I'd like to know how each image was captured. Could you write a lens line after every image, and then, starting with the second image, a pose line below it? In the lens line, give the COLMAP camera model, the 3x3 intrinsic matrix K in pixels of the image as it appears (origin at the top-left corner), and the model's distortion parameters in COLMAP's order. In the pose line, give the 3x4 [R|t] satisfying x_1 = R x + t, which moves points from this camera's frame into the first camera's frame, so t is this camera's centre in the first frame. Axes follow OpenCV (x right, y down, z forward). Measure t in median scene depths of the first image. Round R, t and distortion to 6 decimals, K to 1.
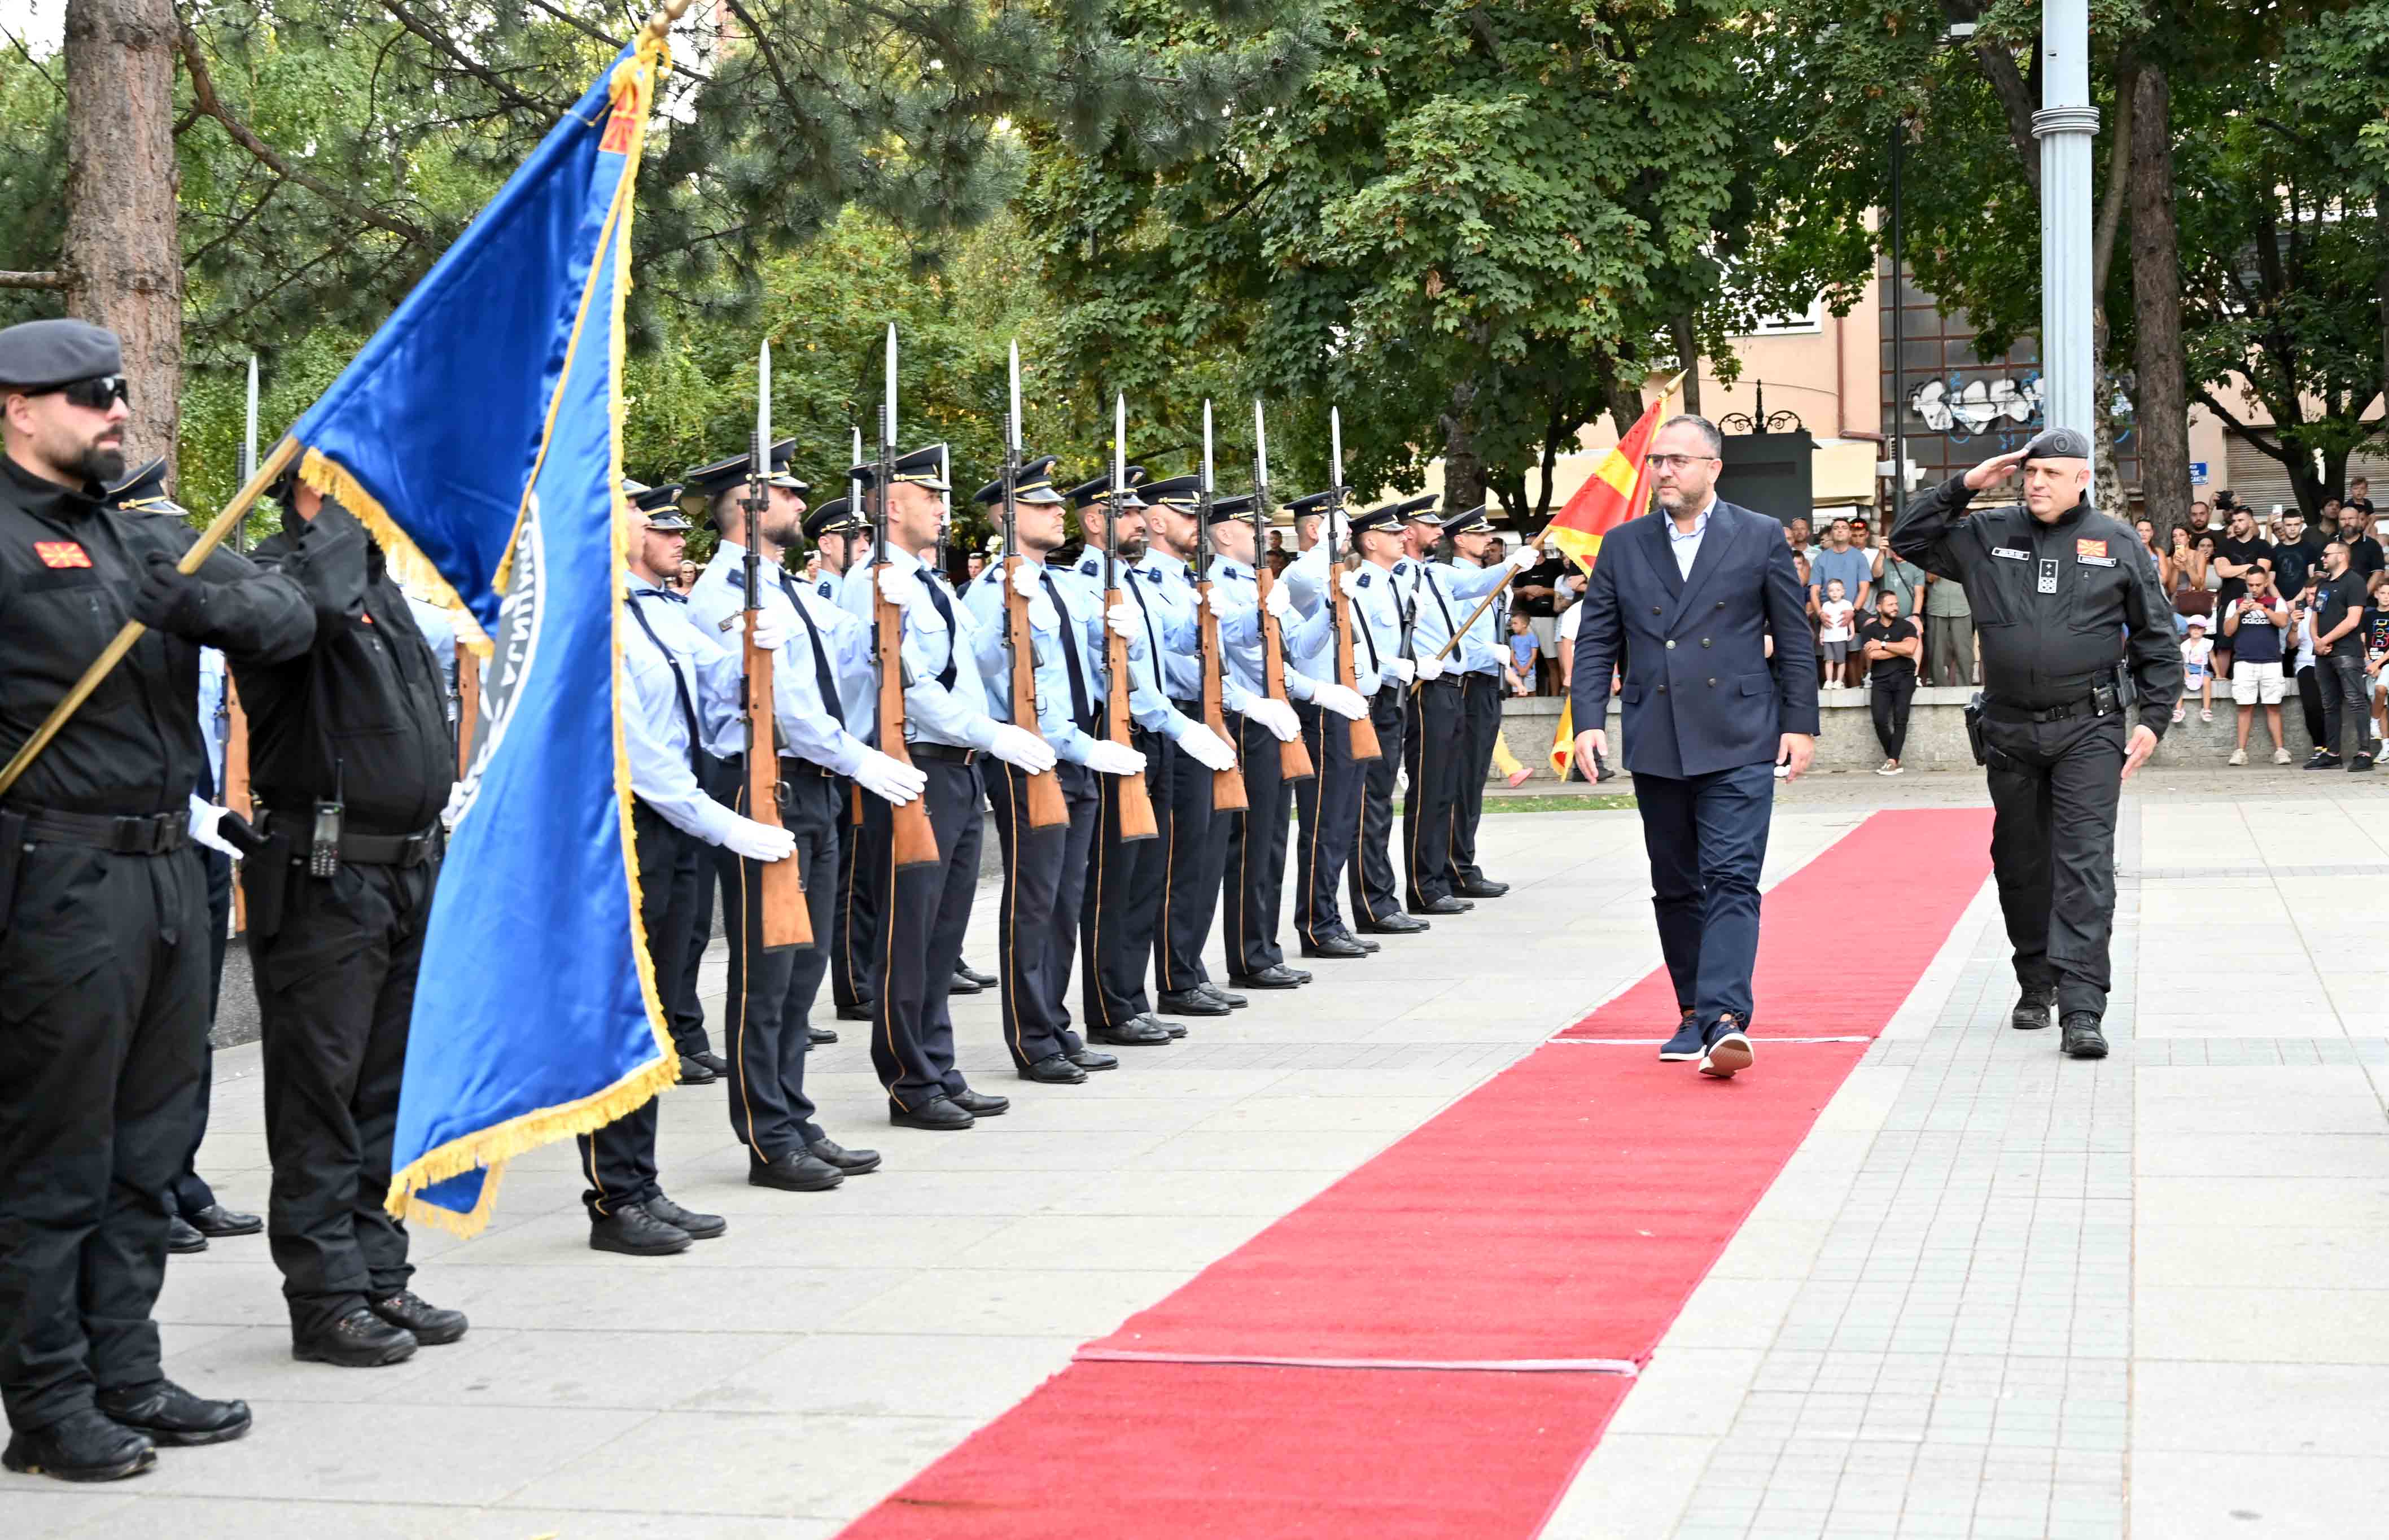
lens RADIAL K [[3189.6, 0, 1230.4], [0, 3189.6, 815.2], [0, 0, 1]] dist [0.005963, -0.029322]
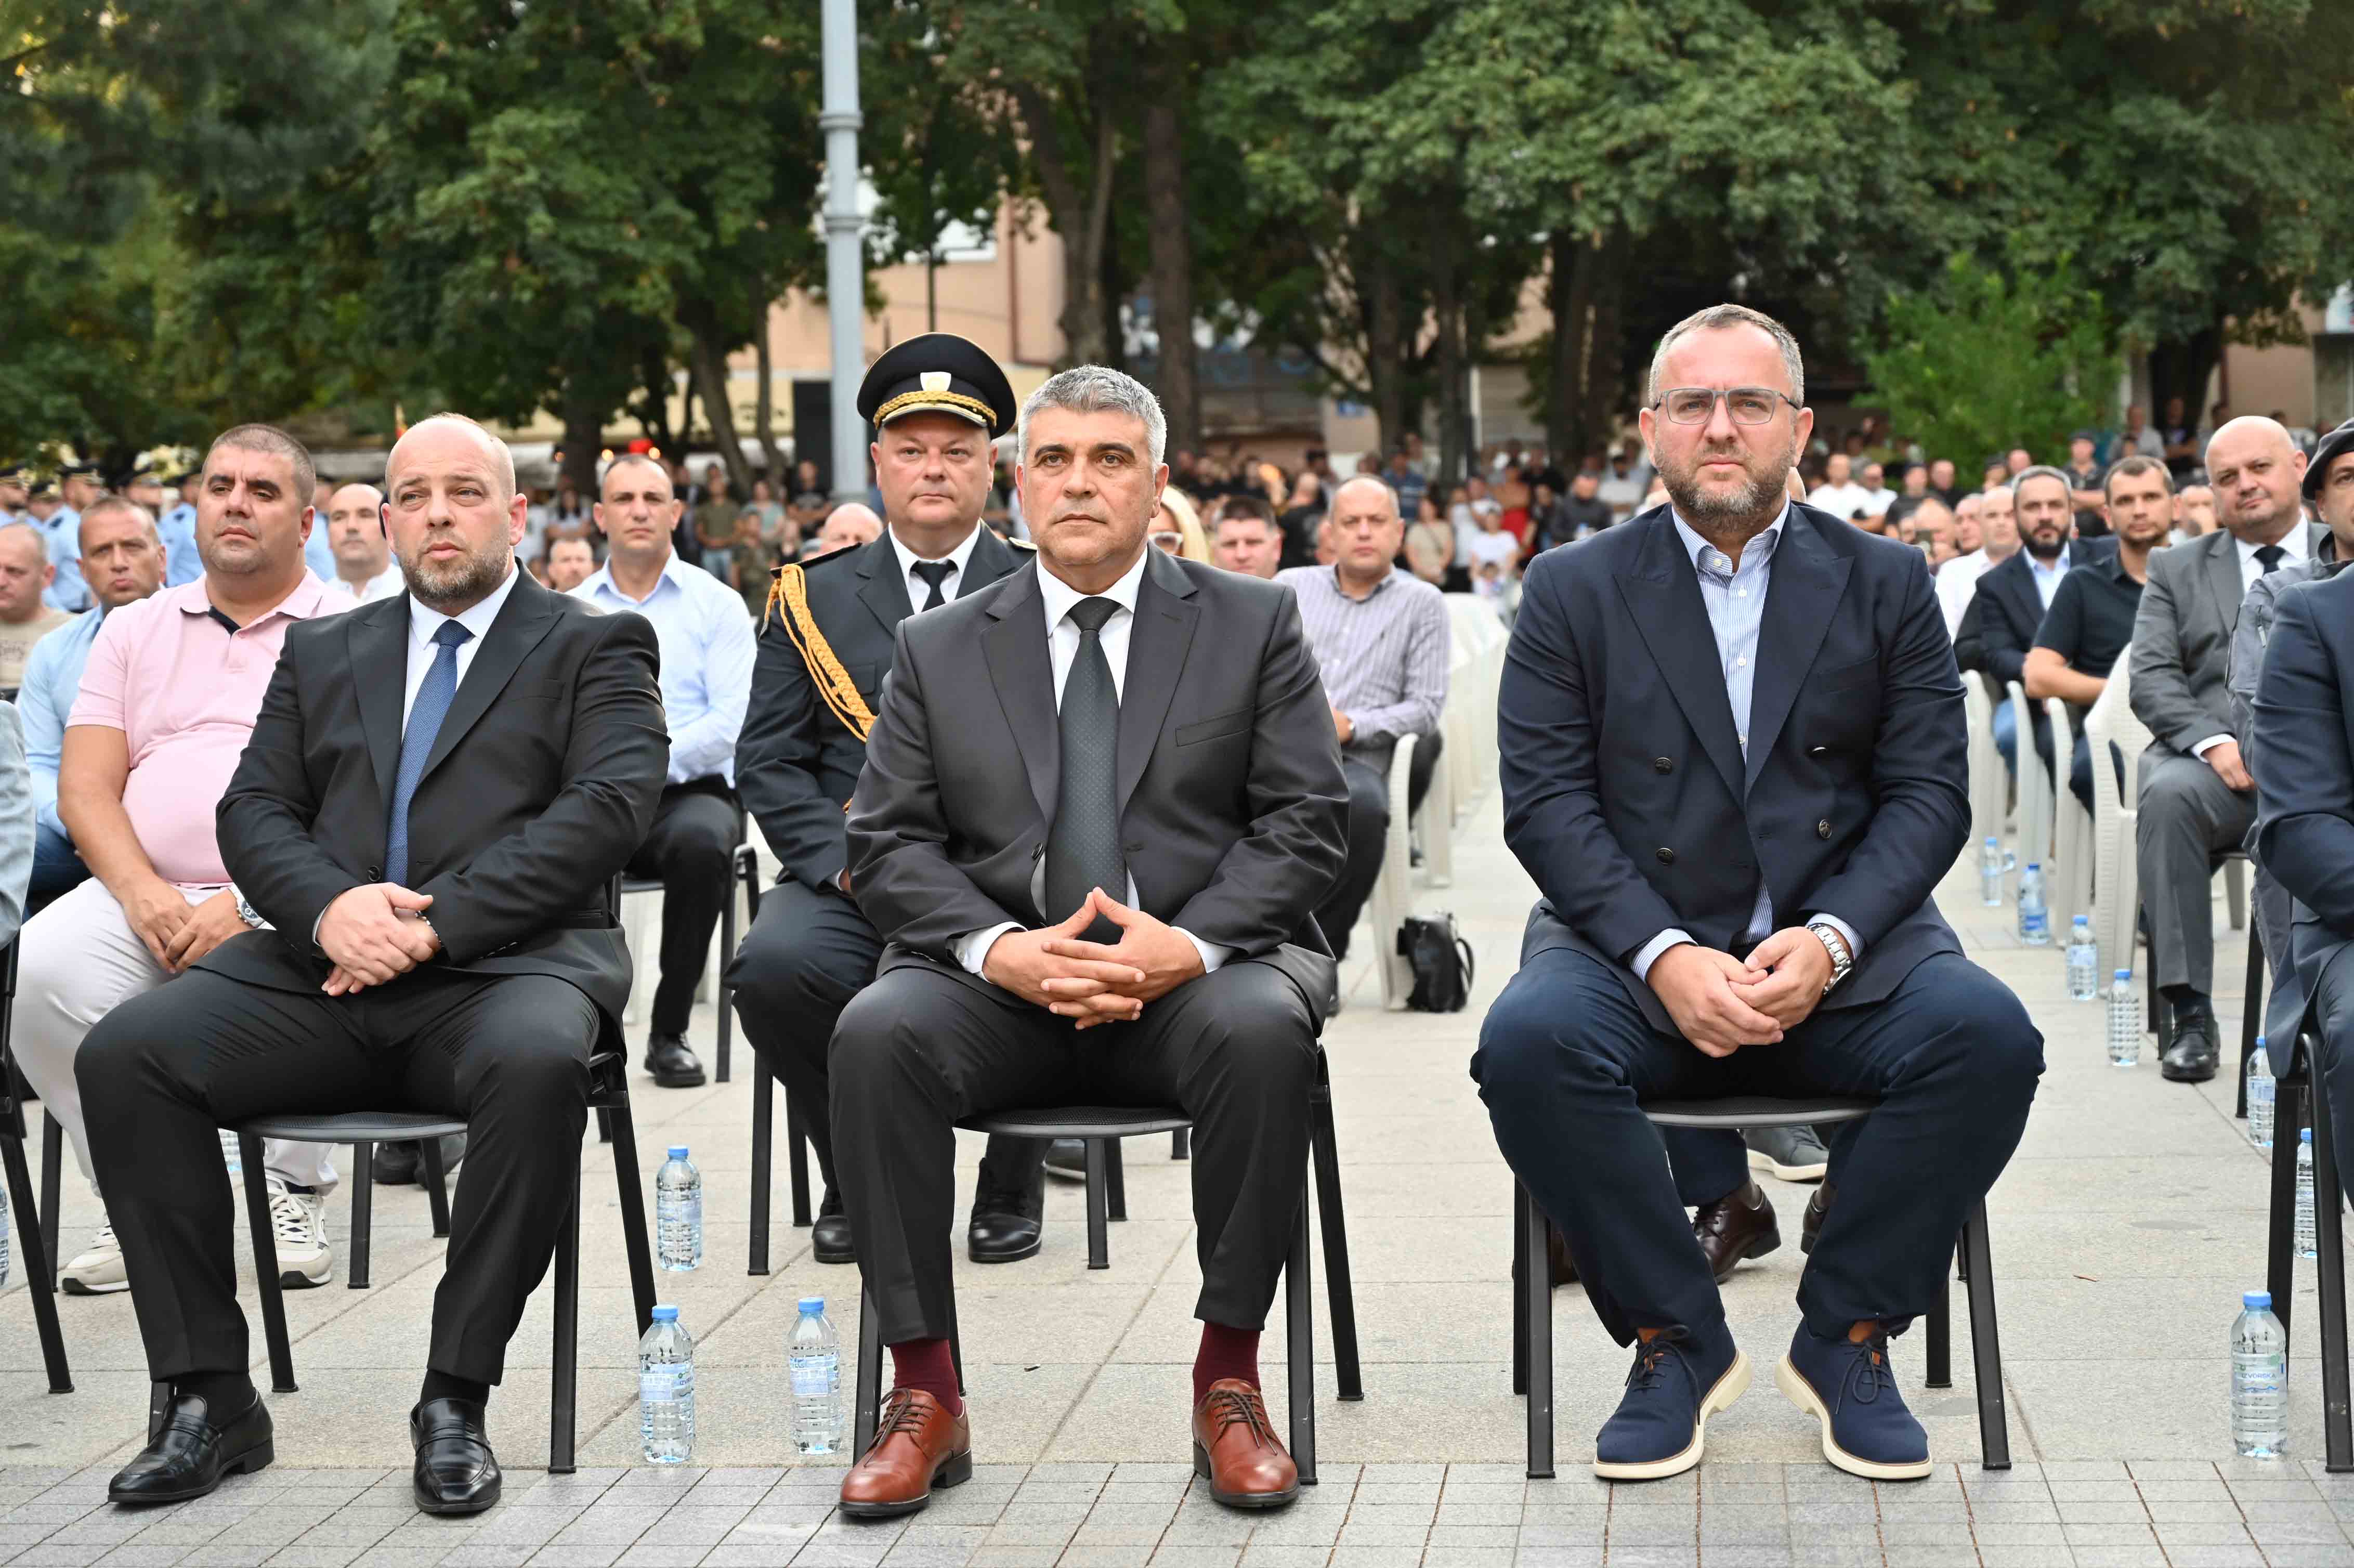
lens RADIAL K [[4094.9, 0, 1177.0], [0, 4094.9, 784.0], [0, 0, 1]] dist [0.222801, -1.197995]
pose [[0.986237, -0.006286, 0.165217, 0.052721], [0.005746, 0.999976, 0.003745, 0.024471], [-0.165237, -0.002745, 0.986250, -0.562410]]
